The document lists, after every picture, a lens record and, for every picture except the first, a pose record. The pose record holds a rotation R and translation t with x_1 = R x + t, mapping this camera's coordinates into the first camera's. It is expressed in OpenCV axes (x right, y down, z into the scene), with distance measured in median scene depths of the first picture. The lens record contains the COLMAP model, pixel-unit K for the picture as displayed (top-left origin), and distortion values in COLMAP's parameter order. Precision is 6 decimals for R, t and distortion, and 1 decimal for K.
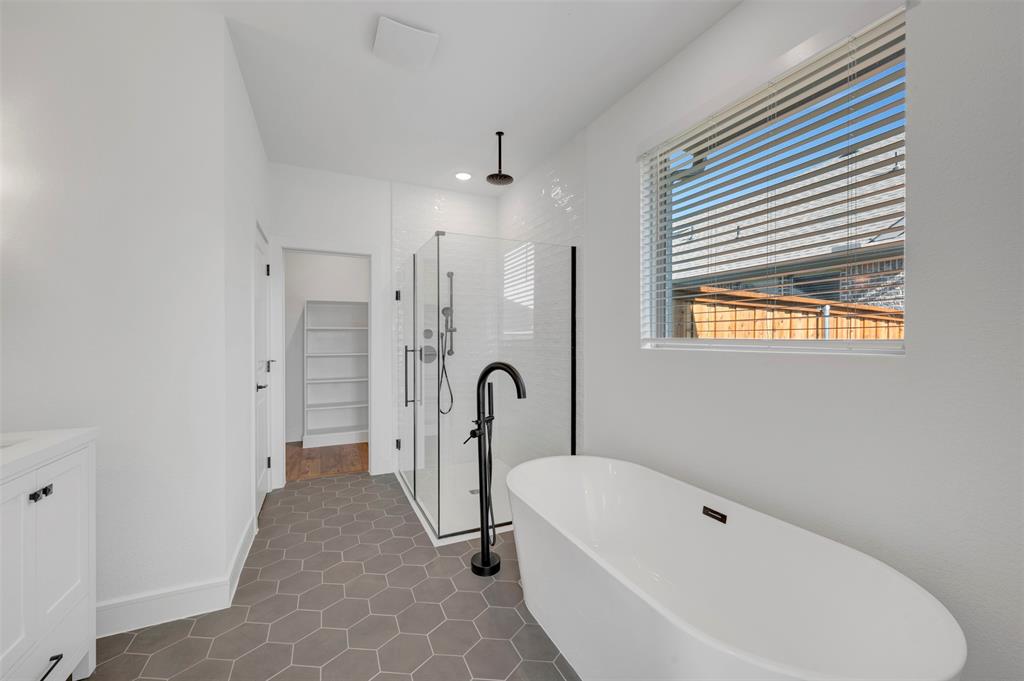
lens RADIAL K [[405.1, 0, 512.0], [0, 405.1, 340.5], [0, 0, 1]] dist [-0.001106, -0.000426]
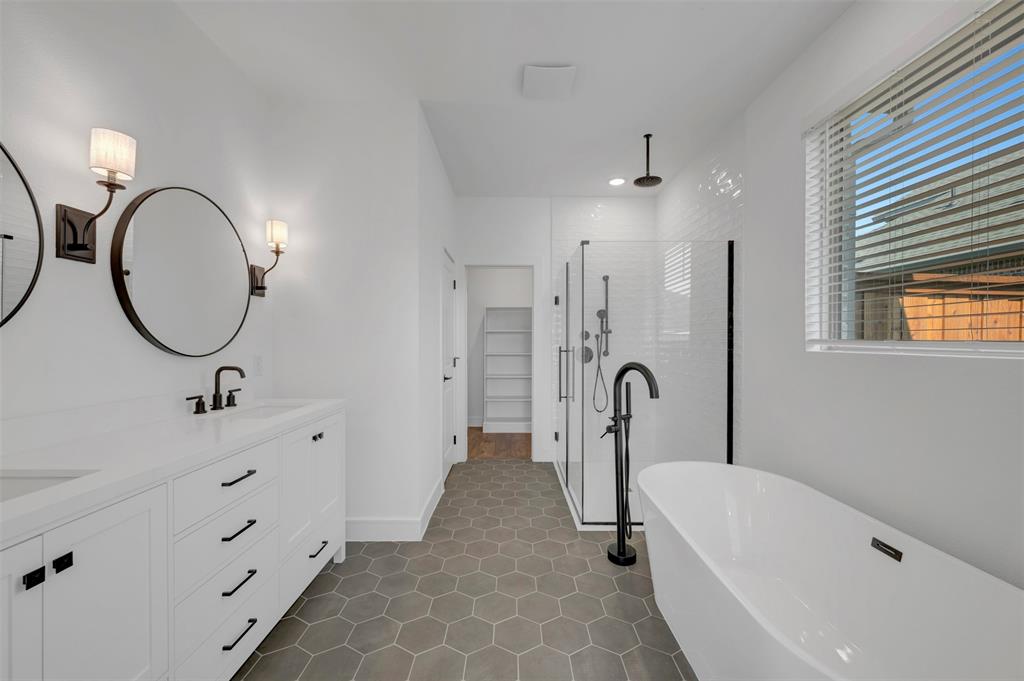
lens RADIAL K [[409.0, 0, 512.0], [0, 409.0, 340.5], [0, 0, 1]] dist [0.000422, 0.000008]
pose [[0.903942, -0.001049, -0.427654, 0.112990], [0.000144, 0.999998, -0.002148, -0.001002], [0.427655, 0.001880, 0.903940, -0.070377]]
